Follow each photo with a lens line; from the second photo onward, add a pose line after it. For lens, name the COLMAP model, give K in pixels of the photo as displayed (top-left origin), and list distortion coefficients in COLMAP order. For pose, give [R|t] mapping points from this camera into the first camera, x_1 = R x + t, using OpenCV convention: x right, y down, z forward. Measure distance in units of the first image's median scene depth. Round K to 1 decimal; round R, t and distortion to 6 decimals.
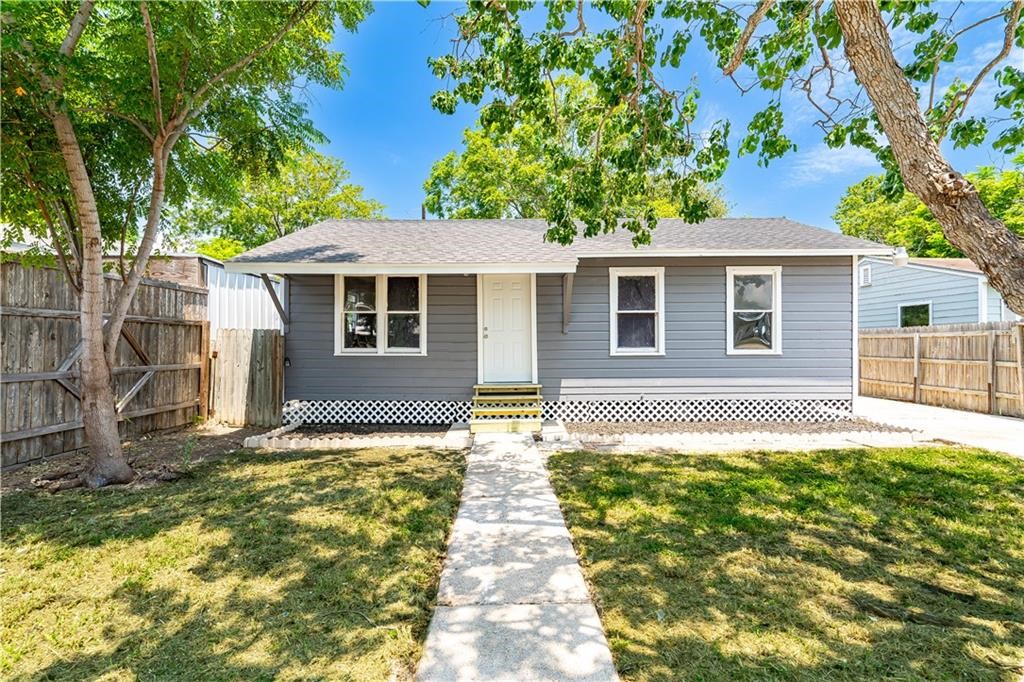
lens RADIAL K [[572.3, 0, 512.0], [0, 572.3, 341.0], [0, 0, 1]] dist [0.000082, 0.000025]
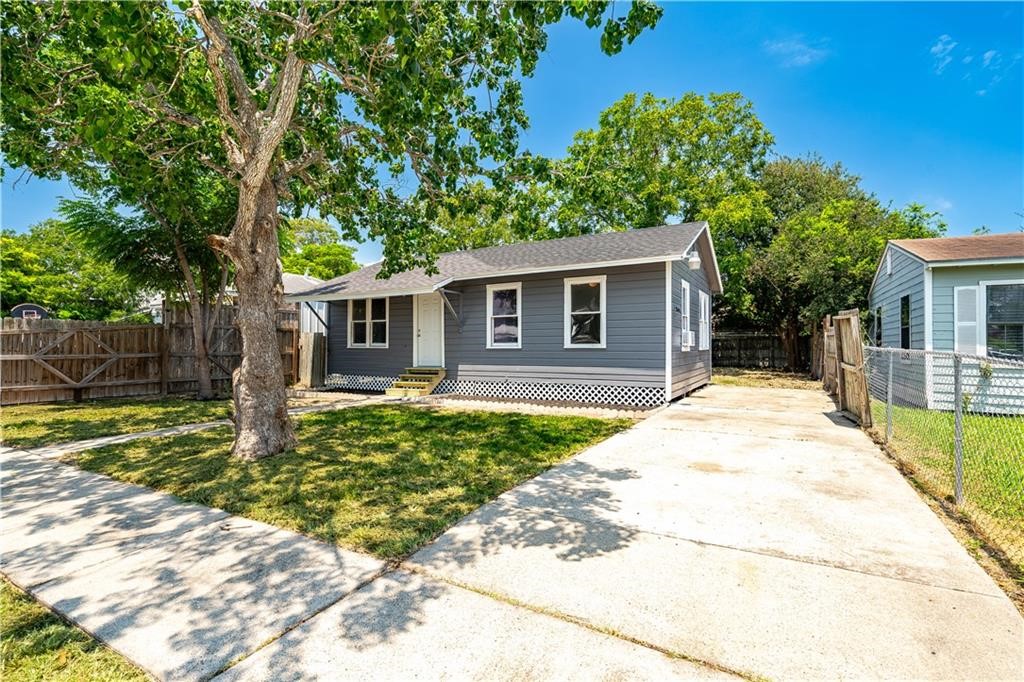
lens RADIAL K [[502.9, 0, 512.0], [0, 502.9, 341.0], [0, 0, 1]] dist [0.000365, 0.000075]
pose [[0.858959, -0.003809, -0.512030, 0.842675], [0.008907, 0.999932, 0.007504, -0.001275], [0.511967, -0.011006, 0.858935, -0.012290]]
